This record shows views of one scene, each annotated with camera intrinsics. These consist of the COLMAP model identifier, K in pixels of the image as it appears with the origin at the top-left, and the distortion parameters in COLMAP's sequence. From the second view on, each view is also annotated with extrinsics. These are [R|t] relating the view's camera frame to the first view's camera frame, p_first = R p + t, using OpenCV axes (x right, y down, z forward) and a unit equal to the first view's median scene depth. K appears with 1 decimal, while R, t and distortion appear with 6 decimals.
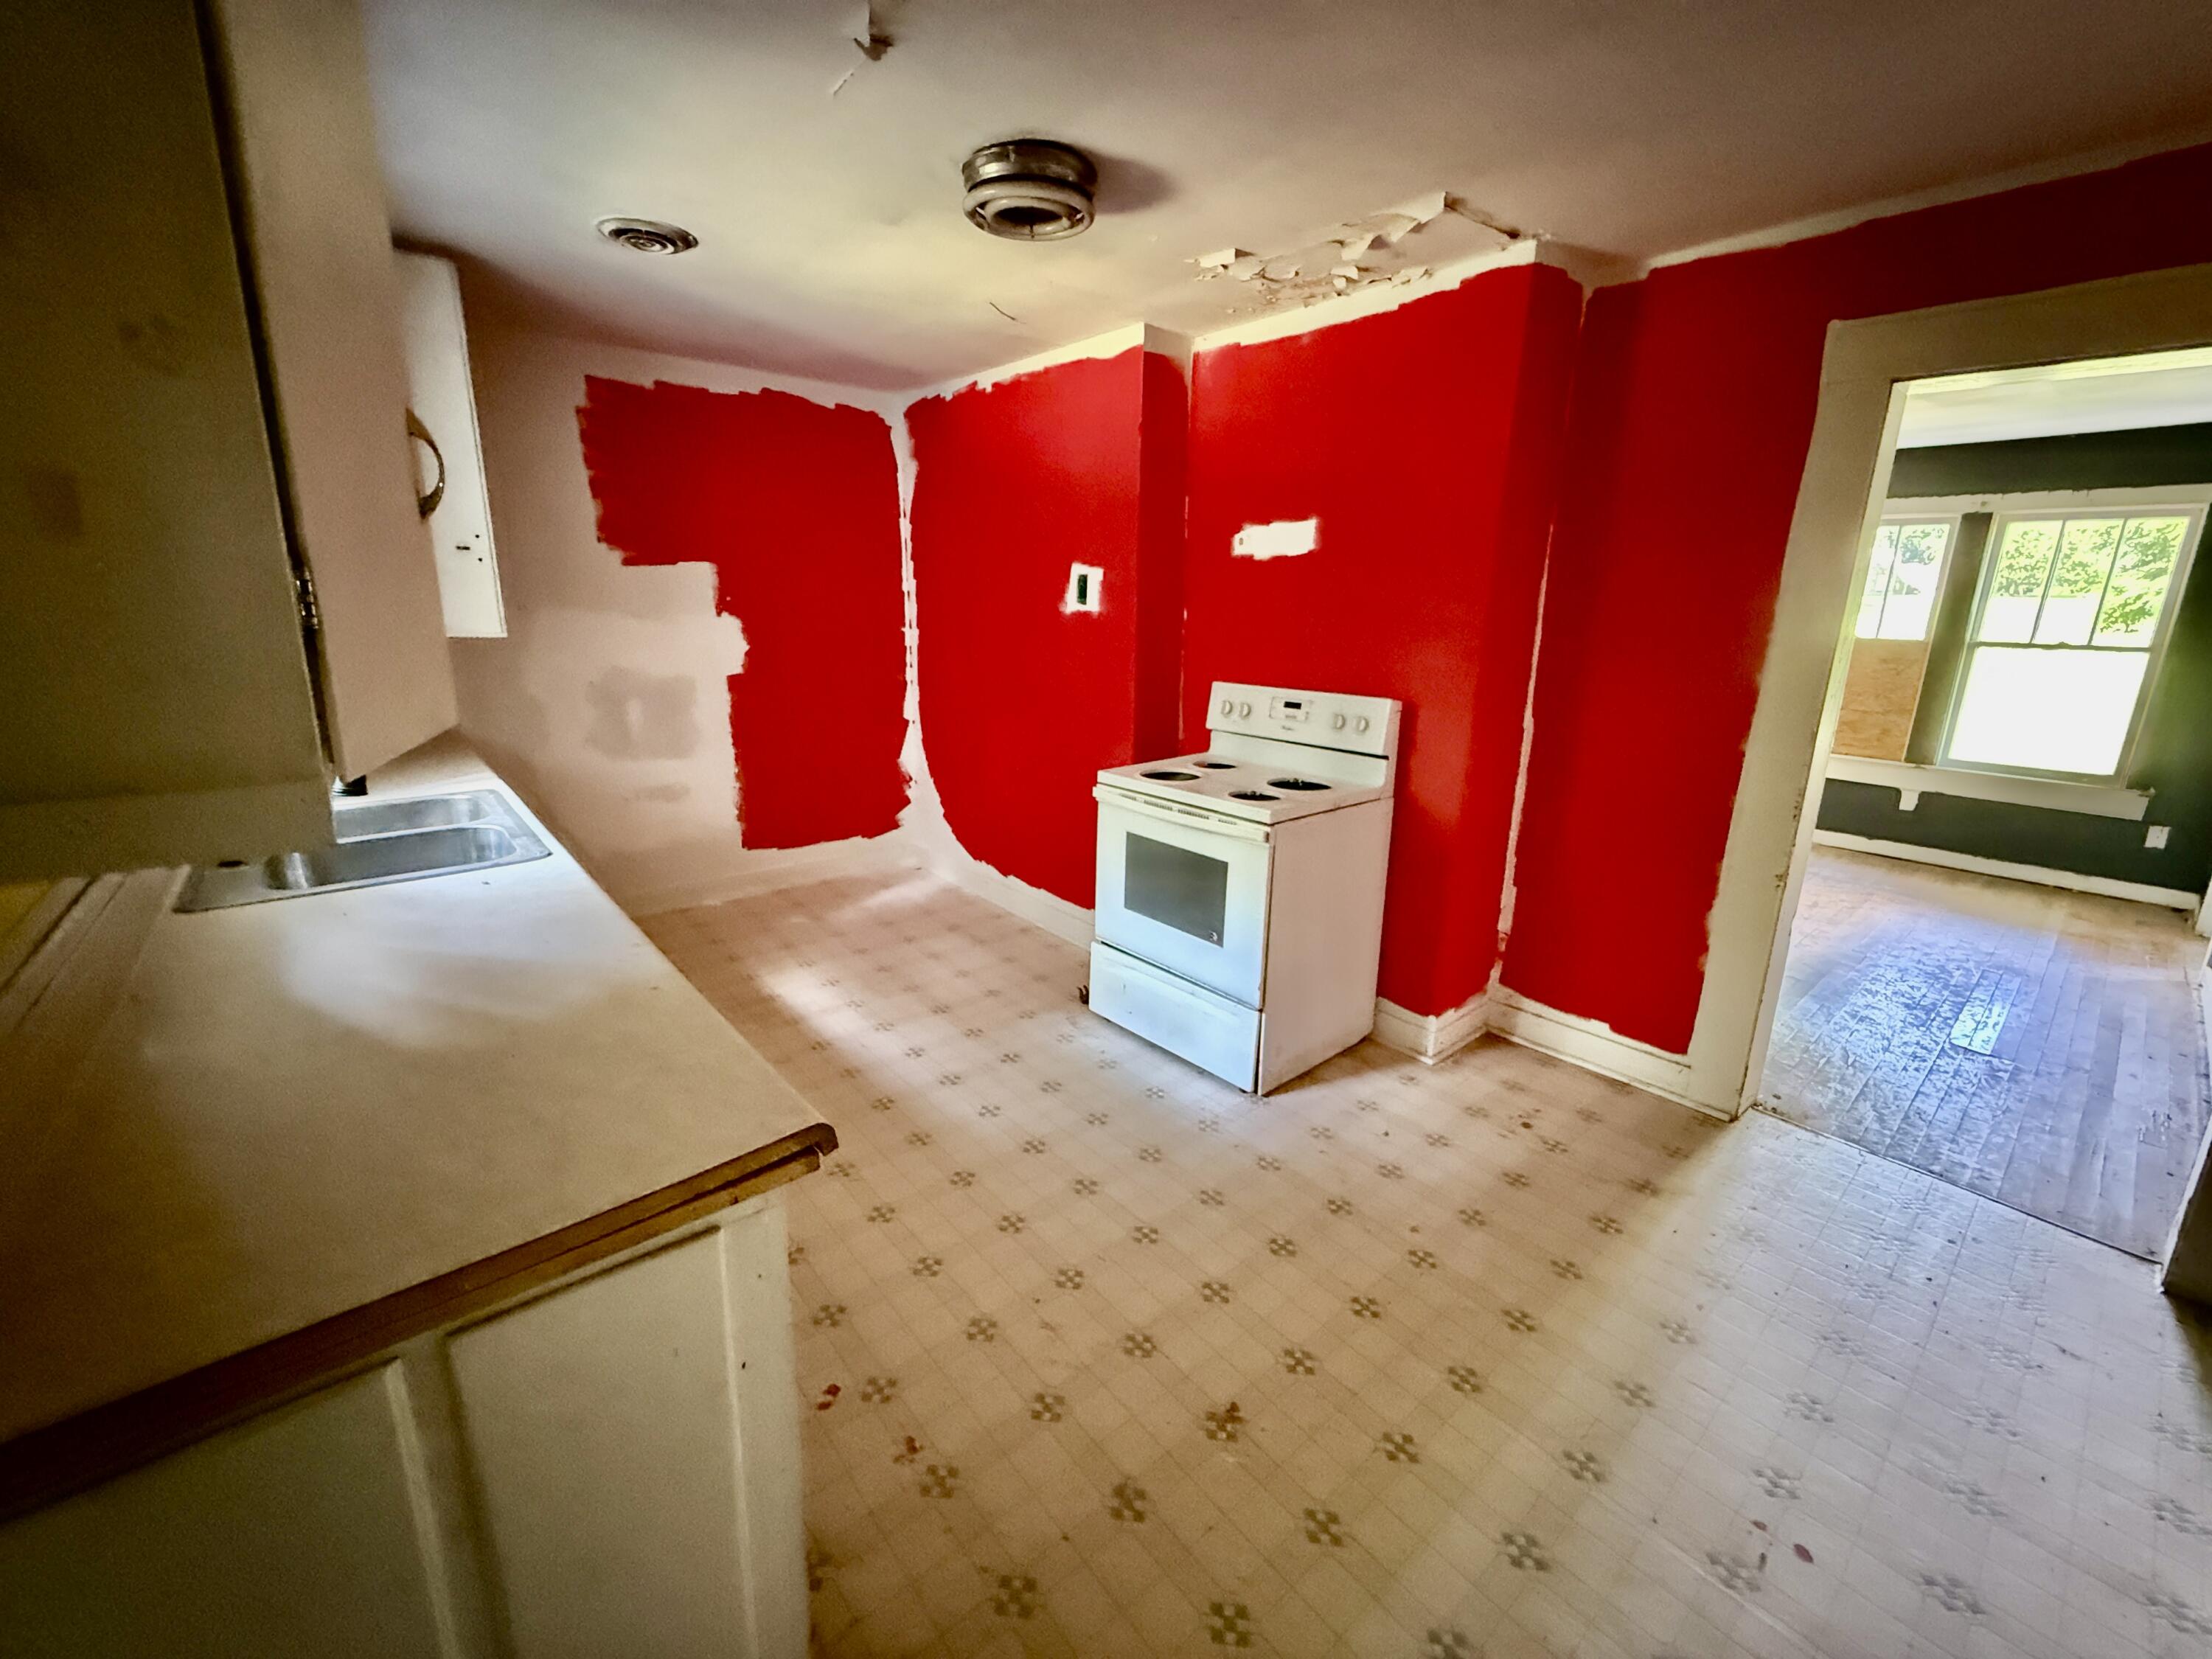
lens RADIAL K [[888.4, 0, 1098.3], [0, 888.4, 827.7], [0, 0, 1]] dist [0.000873, 0.000063]
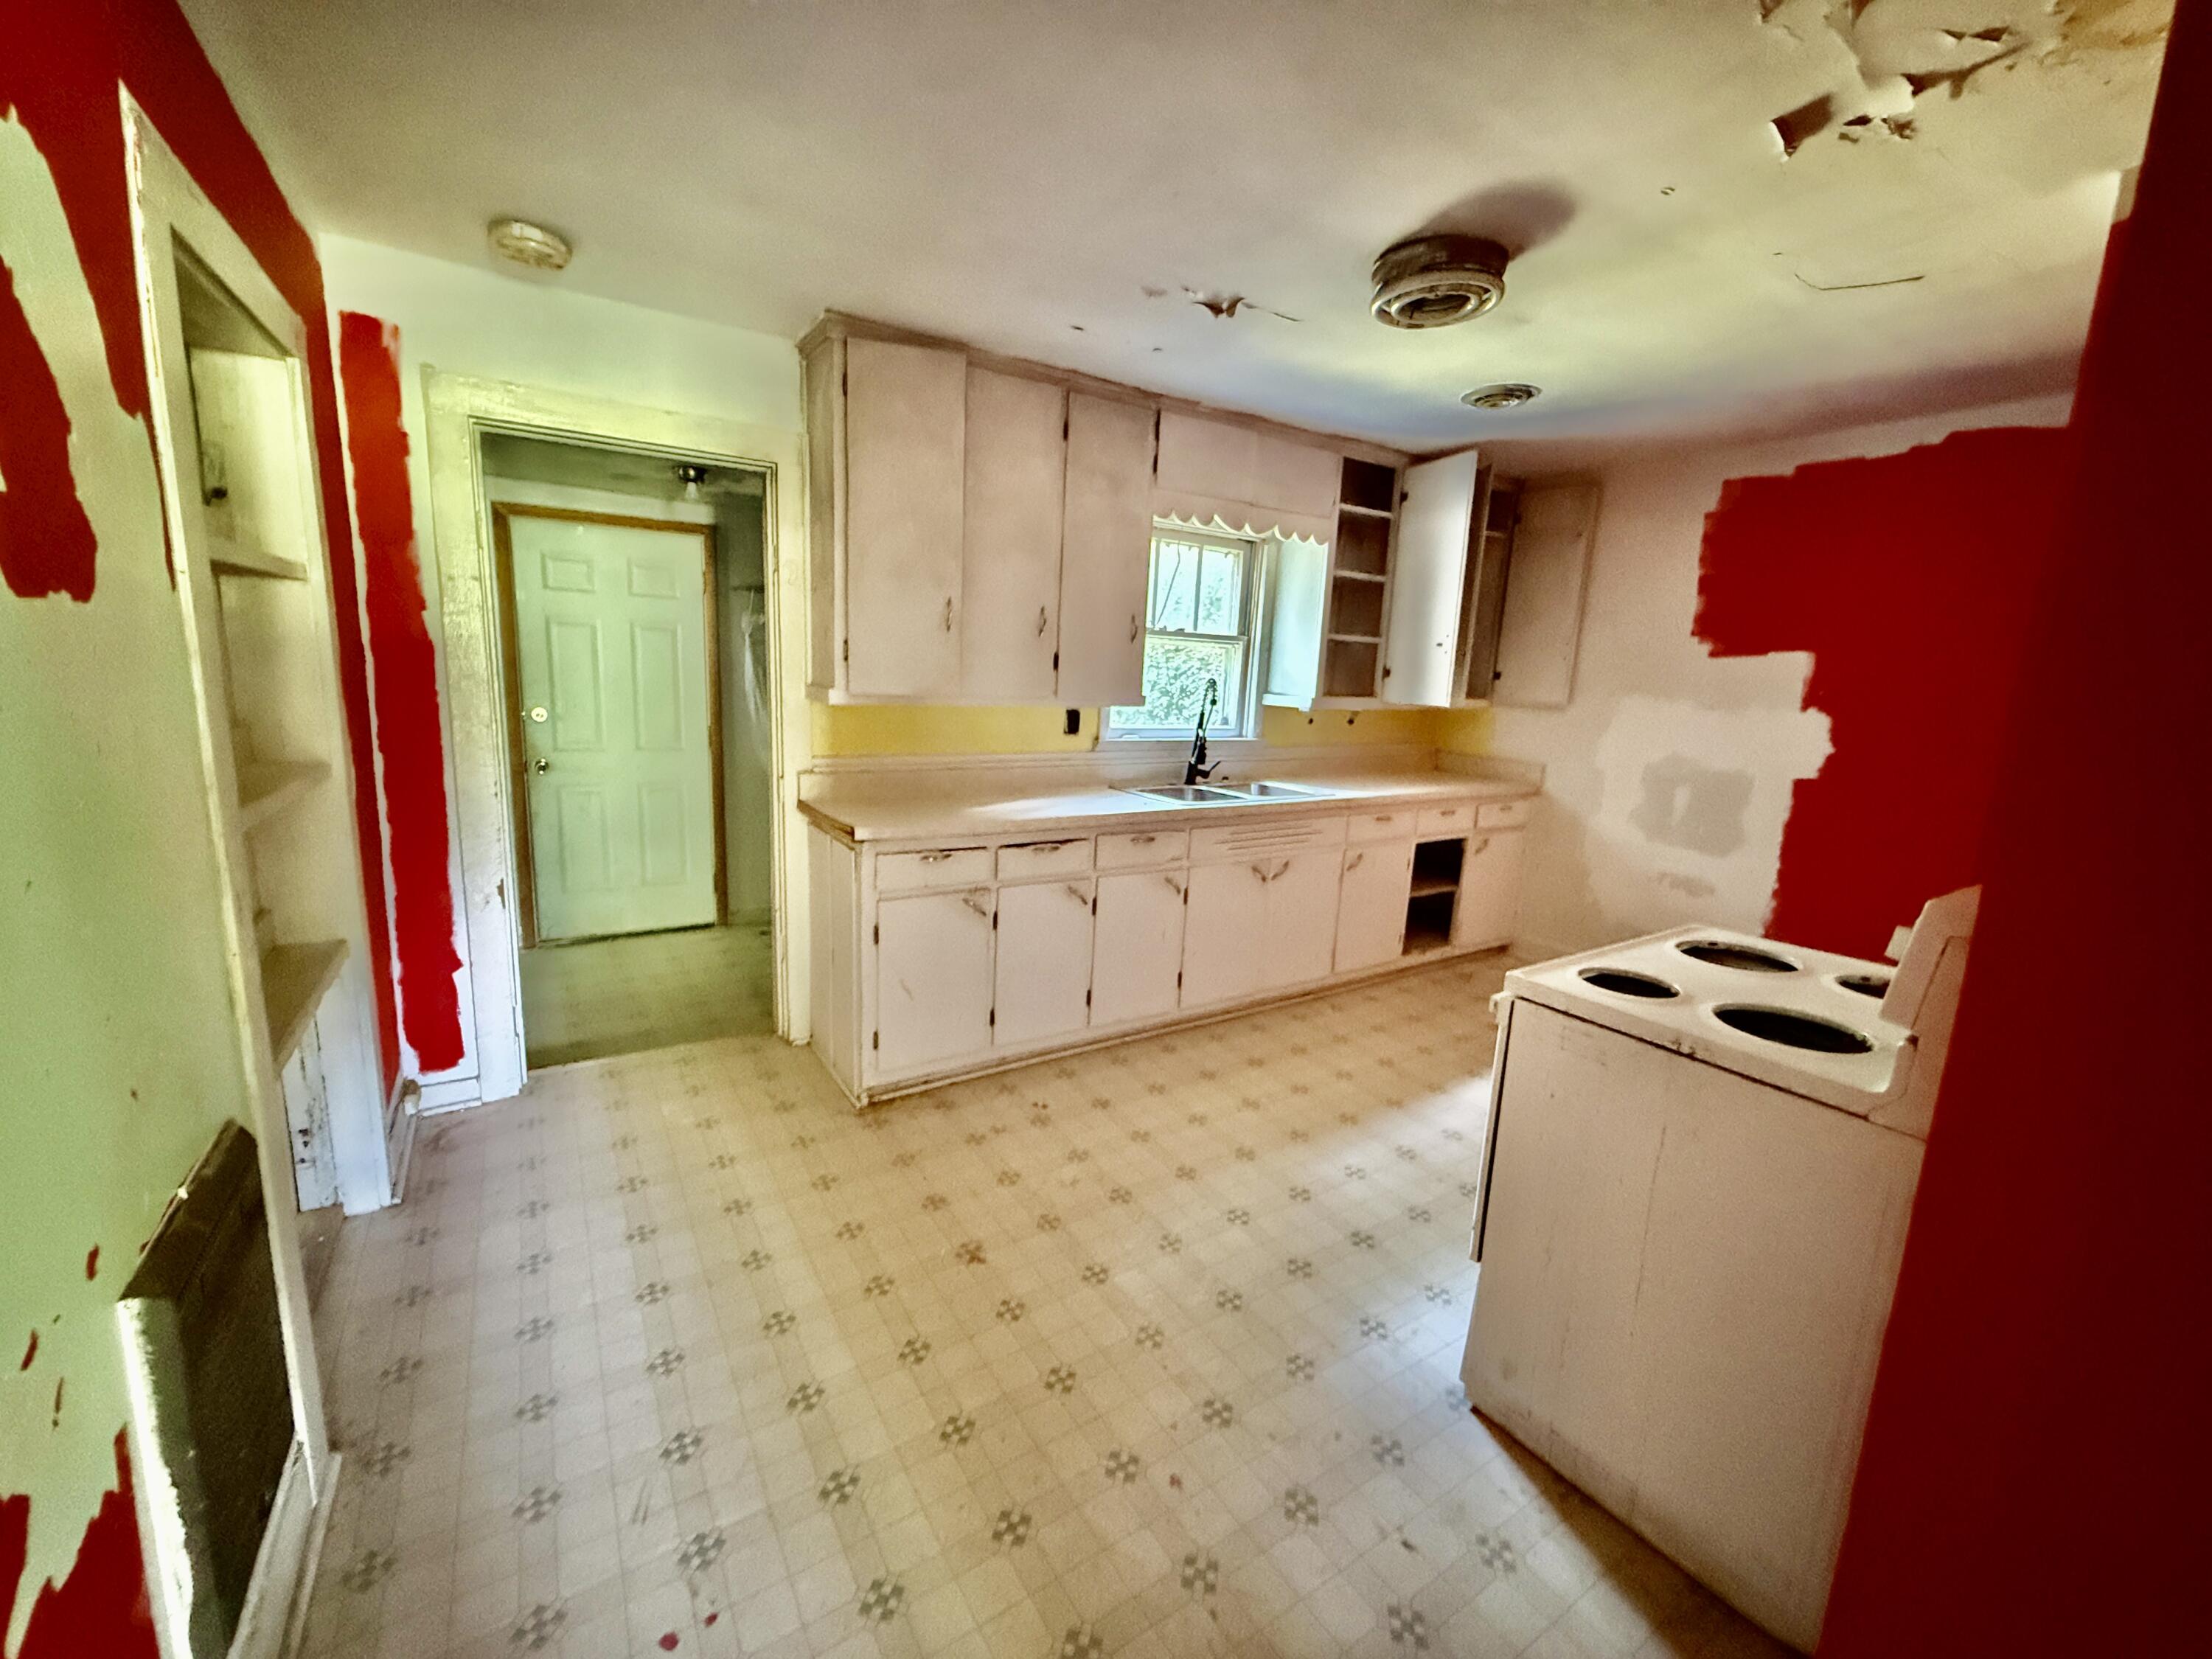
lens RADIAL K [[888.4, 0, 1098.3], [0, 888.4, 827.7], [0, 0, 1]] dist [0.000873, 0.000063]
pose [[-0.132823, 0.158125, -0.978445, 0.614306], [-0.285259, 0.939323, 0.190526, -0.113010], [0.949203, 0.304416, -0.079657, 0.506658]]
